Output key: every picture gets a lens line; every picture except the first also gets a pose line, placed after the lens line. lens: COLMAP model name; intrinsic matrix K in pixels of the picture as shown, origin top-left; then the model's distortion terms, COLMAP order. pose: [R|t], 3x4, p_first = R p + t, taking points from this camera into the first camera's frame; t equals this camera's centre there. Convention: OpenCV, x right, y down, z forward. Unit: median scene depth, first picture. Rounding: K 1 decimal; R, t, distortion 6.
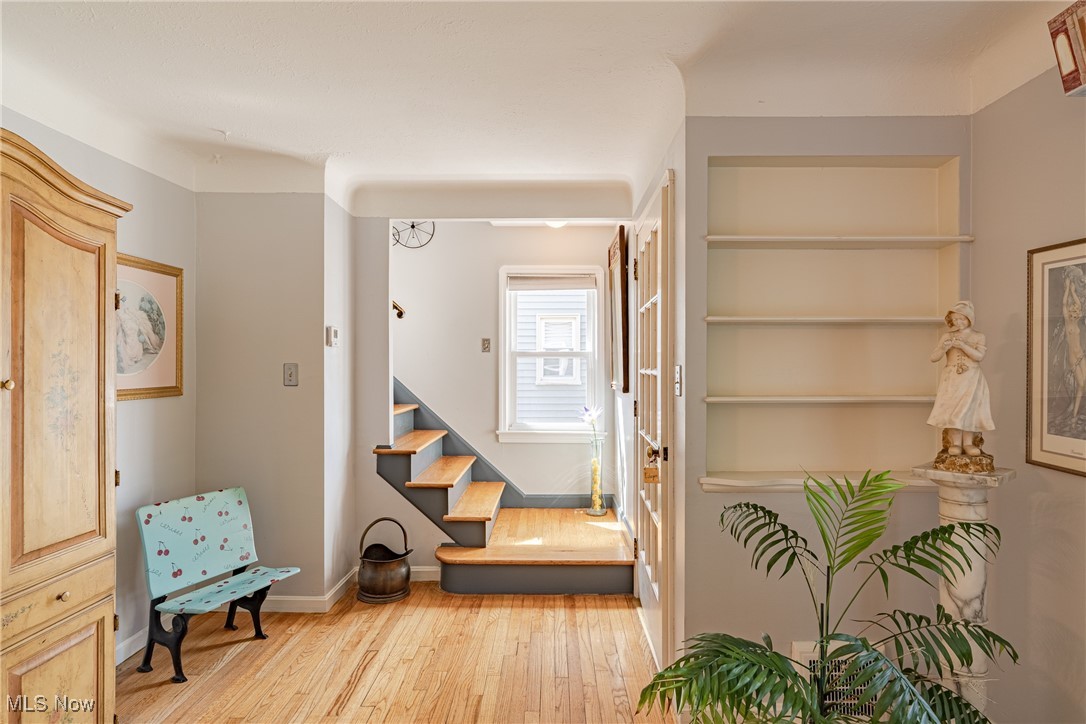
lens RADIAL K [[590.8, 0, 546.9], [0, 590.8, 367.0], [0, 0, 1]] dist [-0.007256, 0.003721]
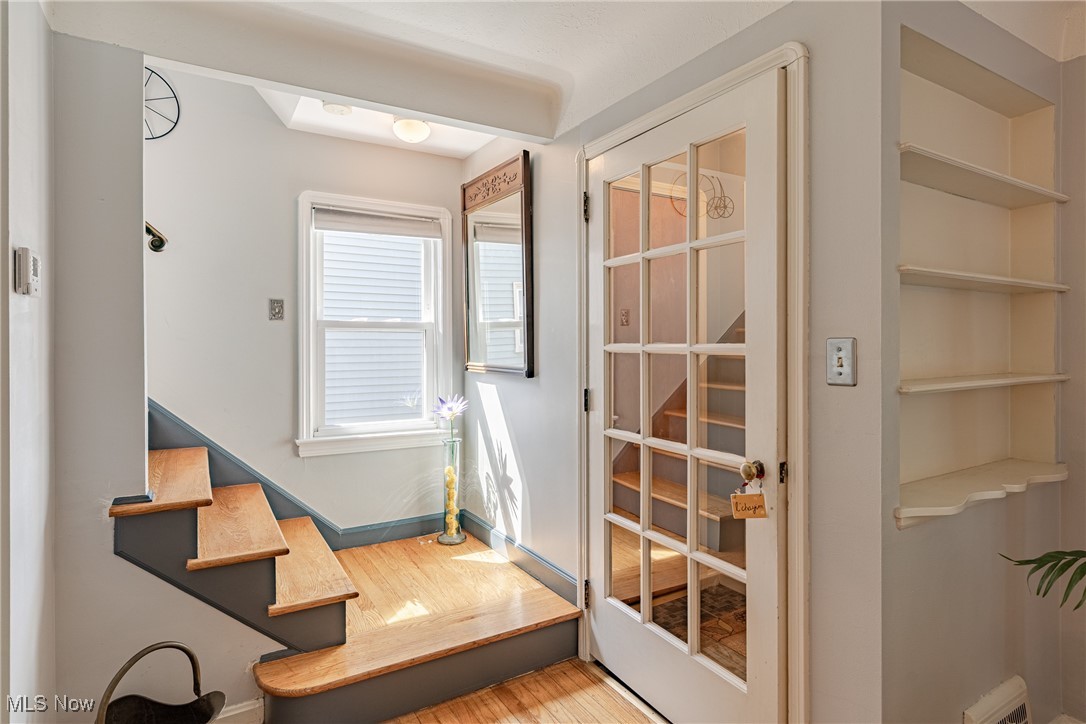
lens RADIAL K [[577.2, 0, 562.1], [0, 577.2, 344.5], [0, 0, 1]] dist [-0.014391, 0.002290]
pose [[0.843637, -0.003374, 0.536903, -0.228901], [0.001980, 0.999993, 0.003172, 0.000349], [-0.536910, -0.001613, 0.843638, 0.386327]]
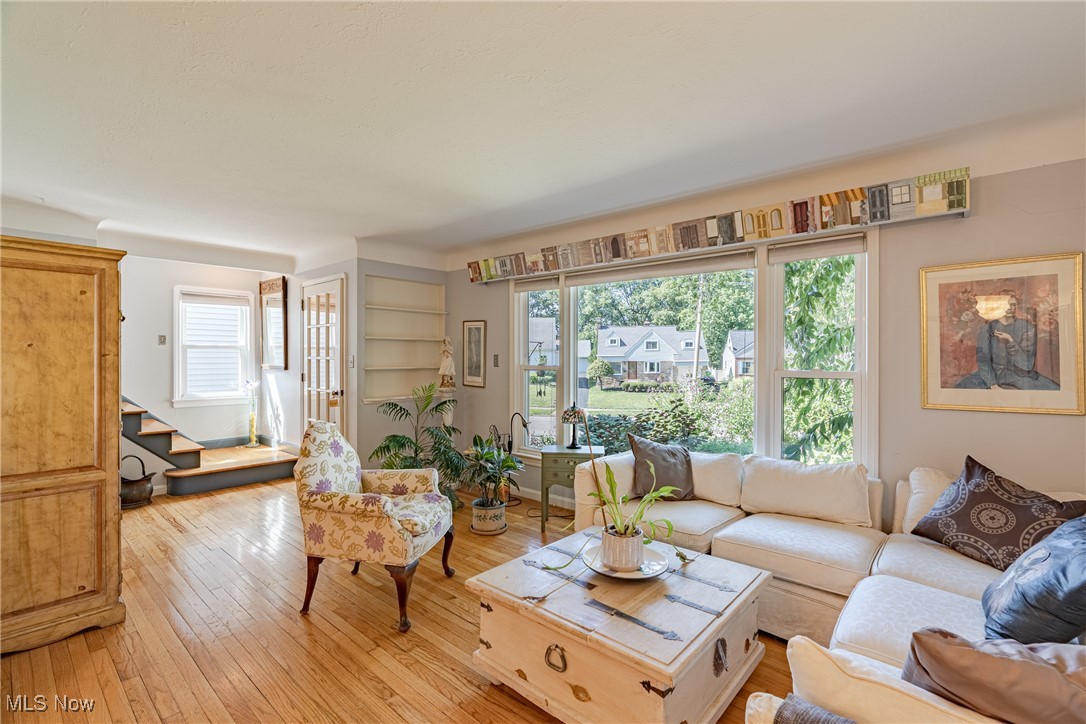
lens RADIAL K [[495.2, 0, 538.7], [0, 495.2, 355.6], [0, 0, 1]] dist [-0.012274, 0.000240]
pose [[0.670951, -0.000348, 0.741501, -0.477674], [-0.001865, 0.999996, 0.002156, -0.004329], [-0.741499, -0.002829, 0.670948, -0.587553]]
